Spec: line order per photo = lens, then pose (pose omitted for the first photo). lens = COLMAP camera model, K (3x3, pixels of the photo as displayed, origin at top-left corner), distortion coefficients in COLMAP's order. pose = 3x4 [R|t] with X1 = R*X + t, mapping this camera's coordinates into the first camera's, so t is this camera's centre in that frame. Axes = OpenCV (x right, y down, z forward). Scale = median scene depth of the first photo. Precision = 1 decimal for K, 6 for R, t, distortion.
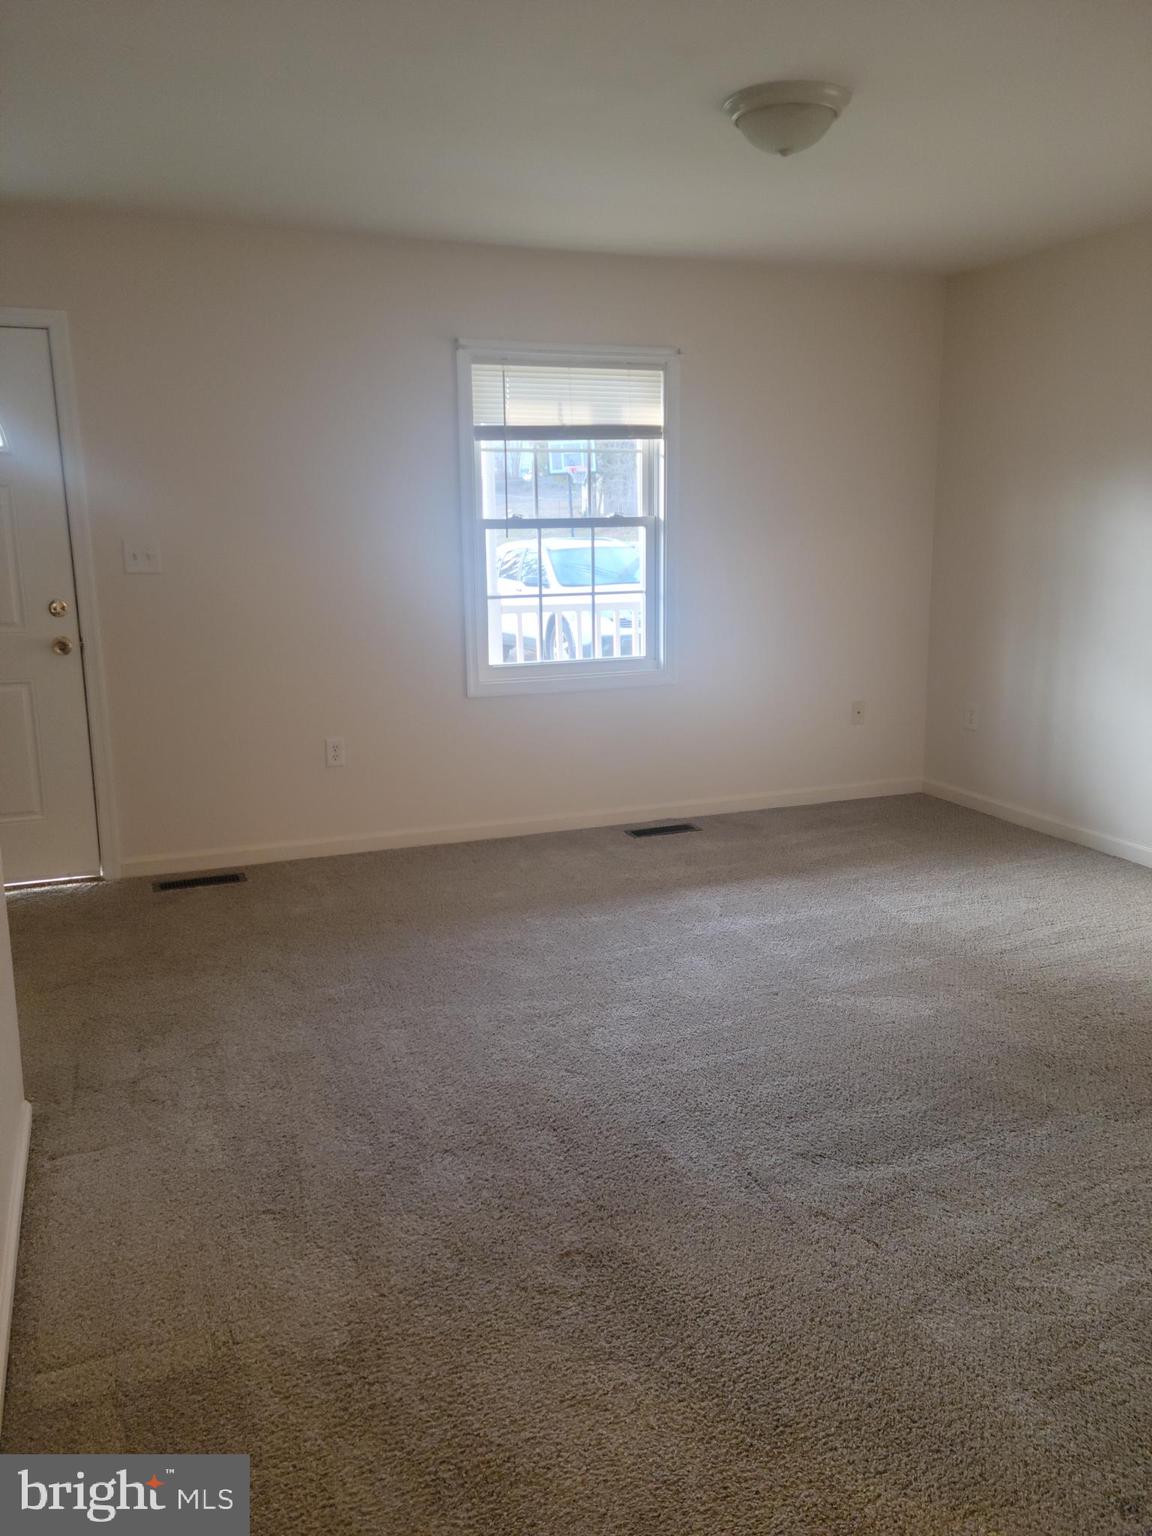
lens RADIAL K [[1209.7, 0, 585.7], [0, 1209.7, 764.7], [0, 0, 1]] dist [0.101550, -0.082394]
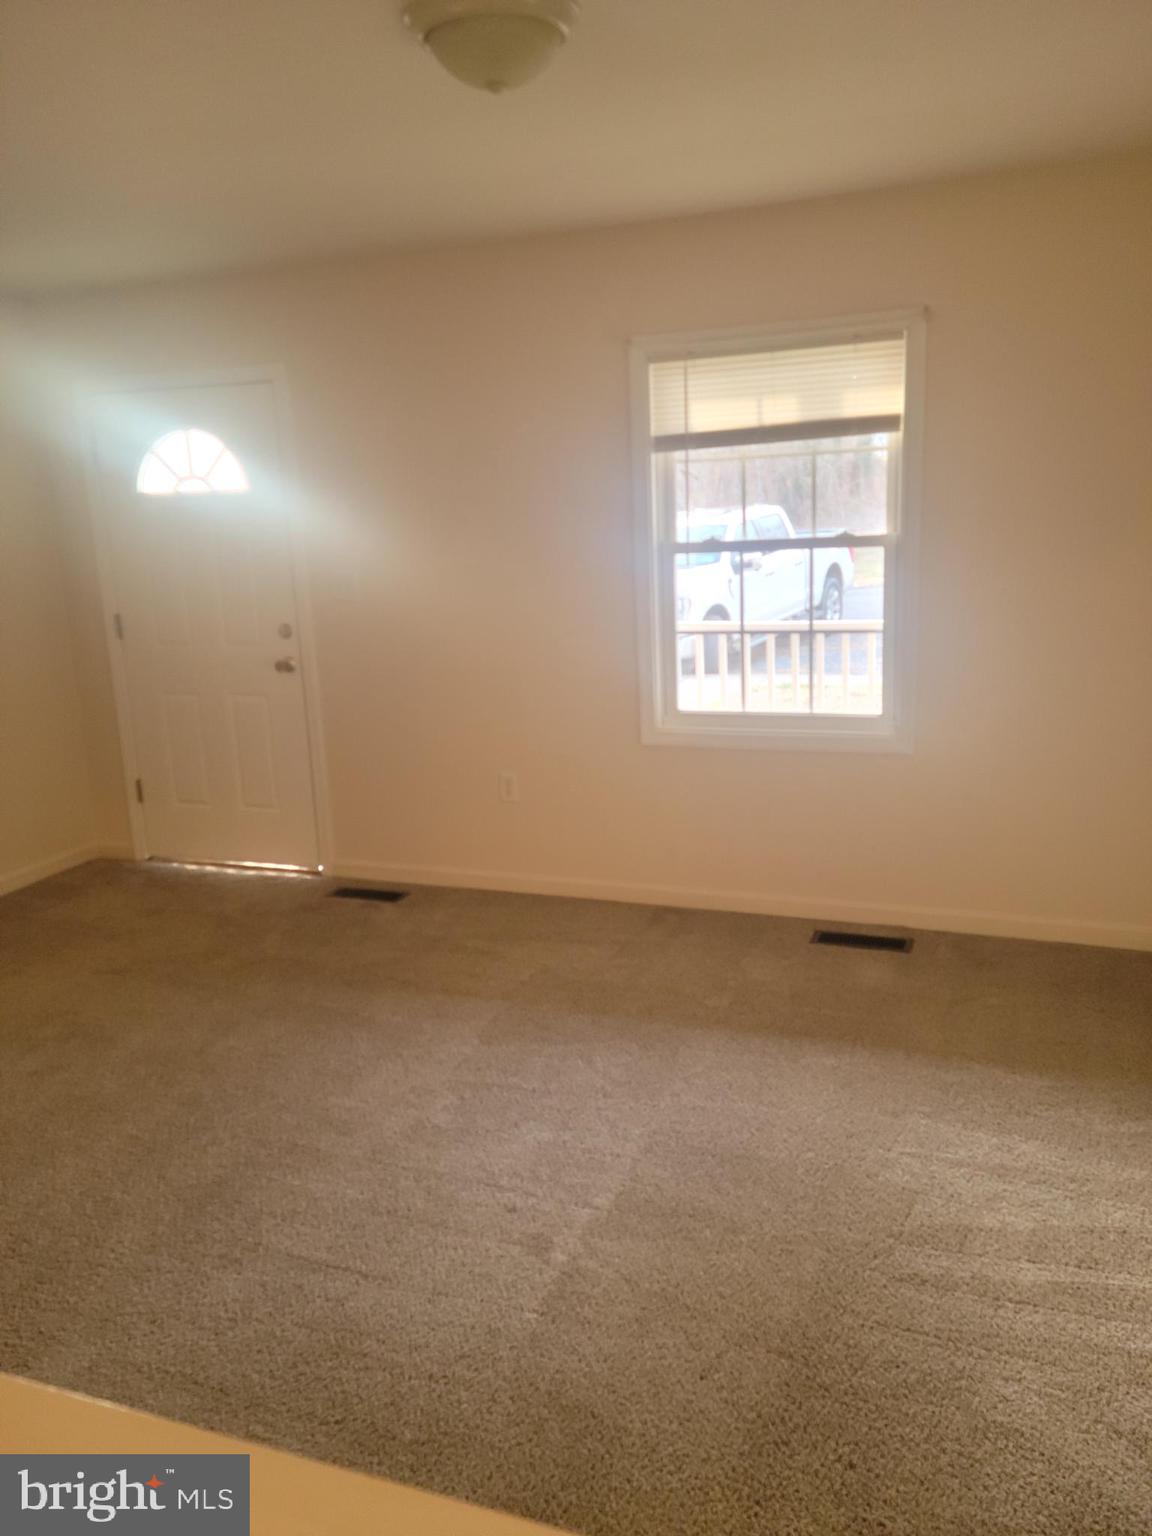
lens RADIAL K [[1209.7, 0, 579.9], [0, 1209.7, 772.5], [0, 0, 1]] dist [0.101550, -0.082394]
pose [[0.732085, 0.133227, -0.668059, 0.472814], [-0.100436, 0.991081, 0.087585, -0.111134], [0.673769, 0.002978, 0.738936, 0.326508]]
